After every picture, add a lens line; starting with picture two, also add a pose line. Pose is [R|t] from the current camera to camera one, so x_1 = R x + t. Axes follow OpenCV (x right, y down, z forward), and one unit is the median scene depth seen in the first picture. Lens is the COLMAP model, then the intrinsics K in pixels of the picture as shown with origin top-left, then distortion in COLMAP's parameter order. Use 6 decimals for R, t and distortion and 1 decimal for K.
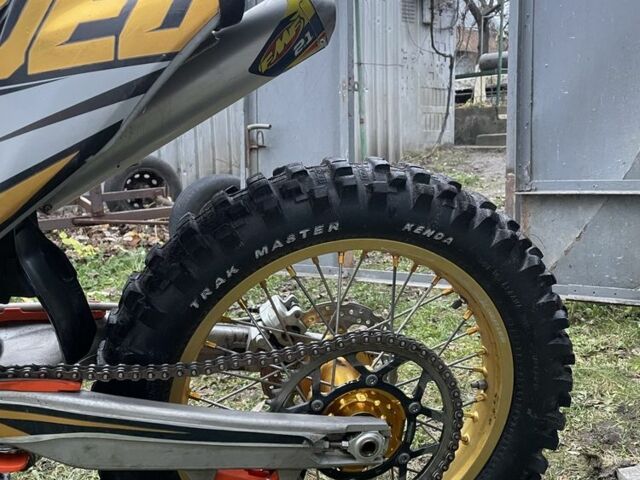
lens RADIAL K [[604.5, 0, 320.0], [0, 604.5, 240.0], [0, 0, 1]] dist [0.020767, 0.013935]
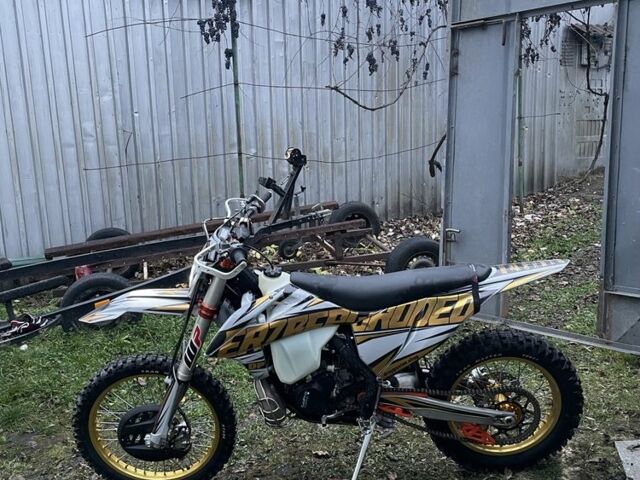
lens RADIAL K [[583.7, 0, 347.9], [0, 583.7, 238.0], [0, 0, 1]] dist [0.023848, 0.011962]
pose [[0.976225, 0.034328, -0.214025, -0.106694], [-0.027813, 0.999056, 0.033378, -0.622551], [0.214969, -0.026632, 0.976258, -1.930000]]
